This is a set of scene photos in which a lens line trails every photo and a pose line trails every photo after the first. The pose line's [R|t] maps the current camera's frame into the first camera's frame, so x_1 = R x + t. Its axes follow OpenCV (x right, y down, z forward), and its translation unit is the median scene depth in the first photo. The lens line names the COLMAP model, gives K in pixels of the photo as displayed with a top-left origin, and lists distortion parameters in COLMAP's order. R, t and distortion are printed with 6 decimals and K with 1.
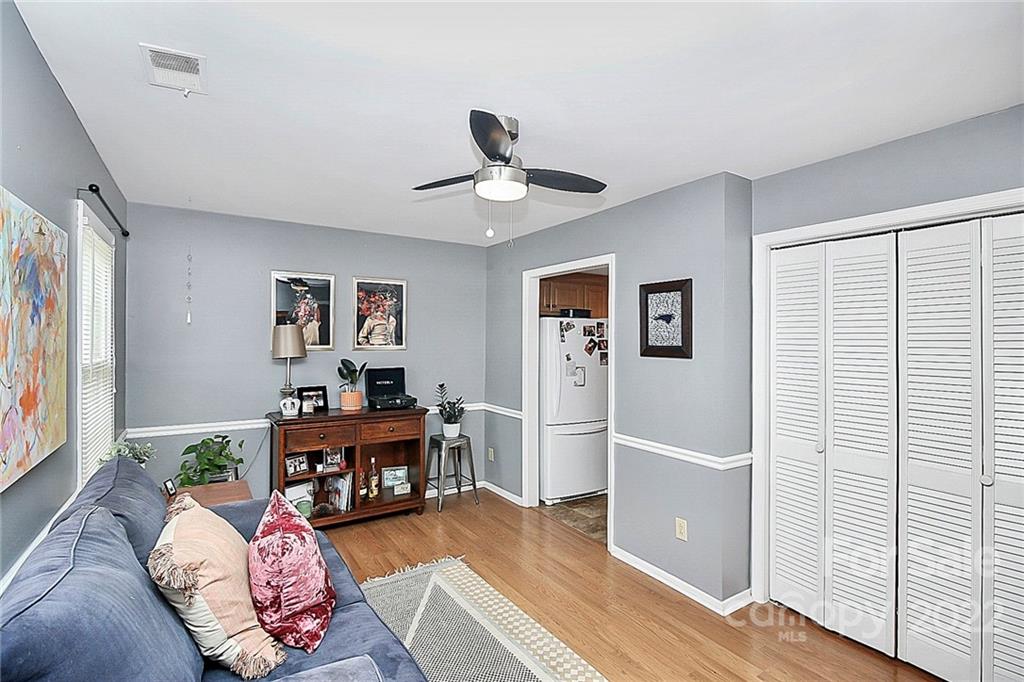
lens RADIAL K [[480.7, 0, 506.3], [0, 480.7, 335.5], [0, 0, 1]] dist [-0.000318, -0.001461]
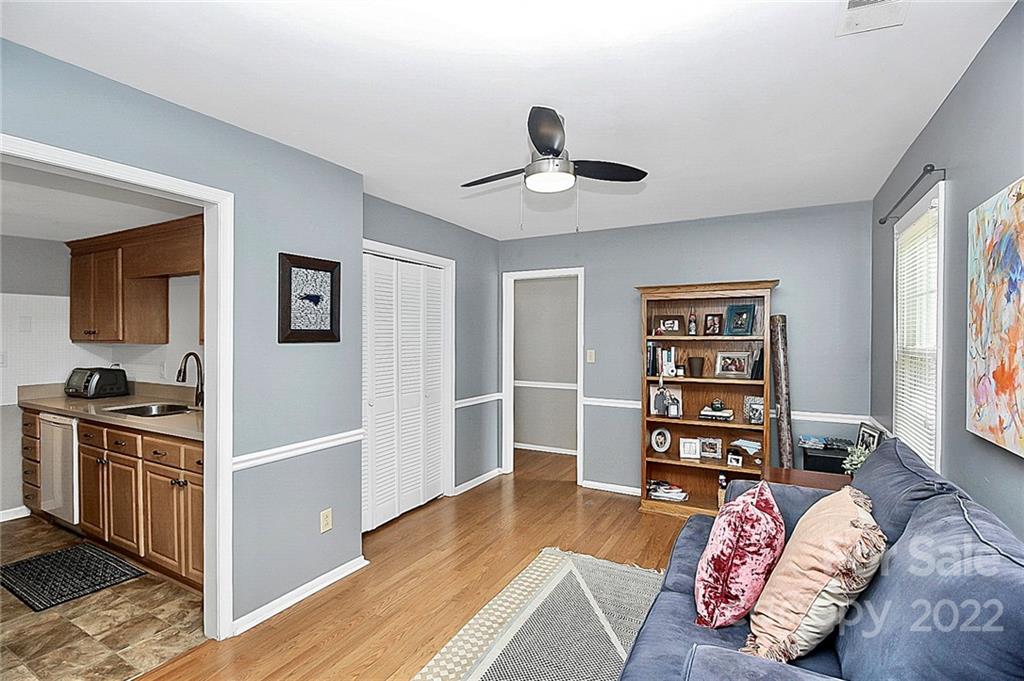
lens RADIAL K [[477.7, 0, 515.6], [0, 477.7, 338.0], [0, 0, 1]] dist [-0.006980, -0.005388]
pose [[-0.499438, -0.016014, 0.866201, -0.479409], [-0.009209, 0.999871, 0.013176, 0.016543], [-0.866301, -0.001396, -0.499521, 0.857105]]
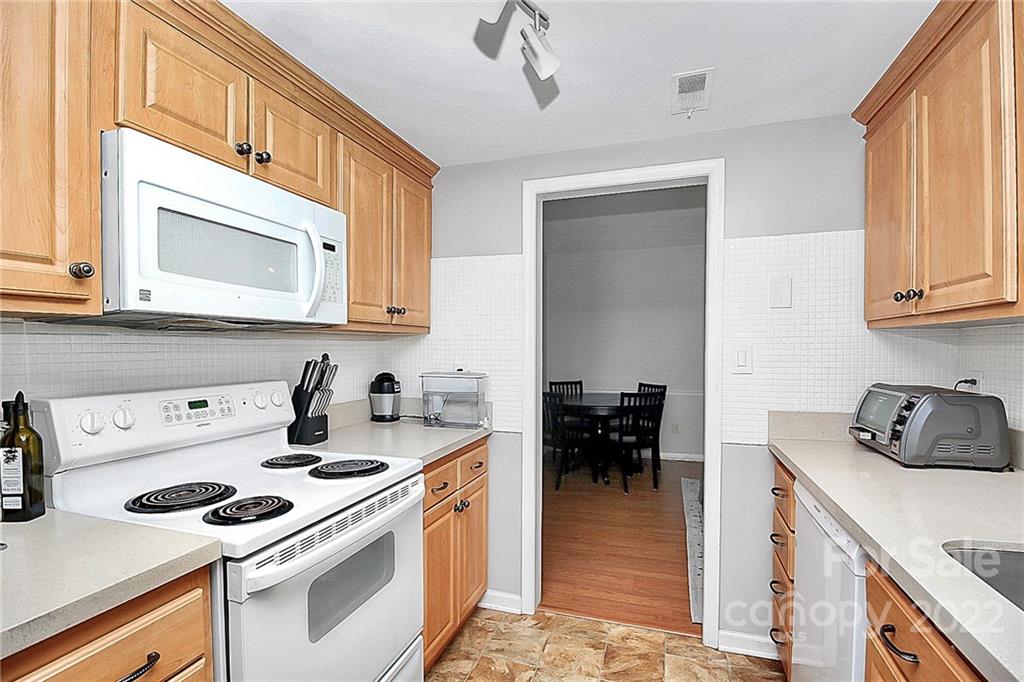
lens RADIAL K [[477.7, 0, 510.8], [0, 477.7, 352.6], [0, 0, 1]] dist [-0.006980, -0.005388]
pose [[0.778001, -0.023818, 0.627812, 0.308003], [0.009922, 0.999622, 0.025628, 0.058997], [-0.628185, -0.013709, 0.777943, 1.031827]]
